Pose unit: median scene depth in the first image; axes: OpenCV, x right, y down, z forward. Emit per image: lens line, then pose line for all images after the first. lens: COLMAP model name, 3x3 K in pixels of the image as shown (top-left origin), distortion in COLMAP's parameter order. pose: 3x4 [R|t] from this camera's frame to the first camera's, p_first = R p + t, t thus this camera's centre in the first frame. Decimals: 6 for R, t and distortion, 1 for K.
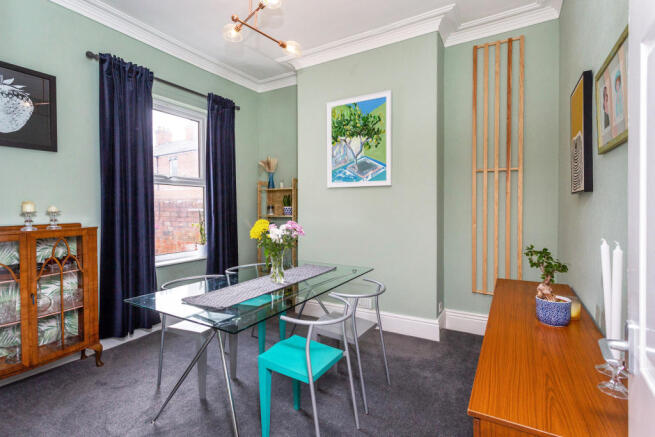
lens RADIAL K [[320.1, 0, 324.6], [0, 320.1, 205.0], [0, 0, 1]] dist [0.002149, 0.000333]
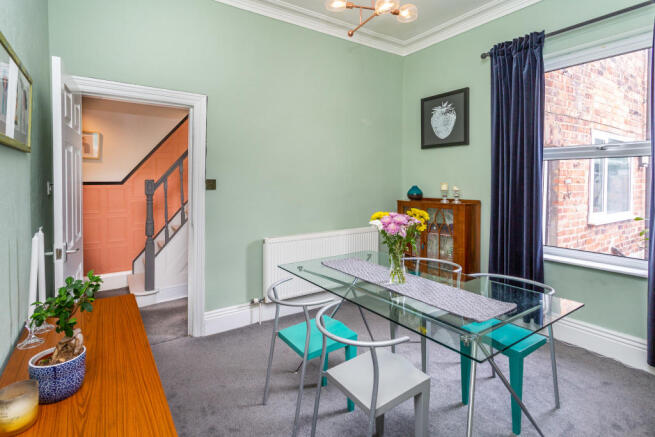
lens RADIAL K [[328.4, 0, 328.2], [0, 328.4, 187.3], [0, 0, 1]] dist [0.000107, 0.000015]
pose [[-0.414050, 0.012426, -0.910169, 0.643435], [-0.002370, 0.999889, 0.014729, -0.011335], [0.910251, 0.008256, -0.413975, 1.076481]]
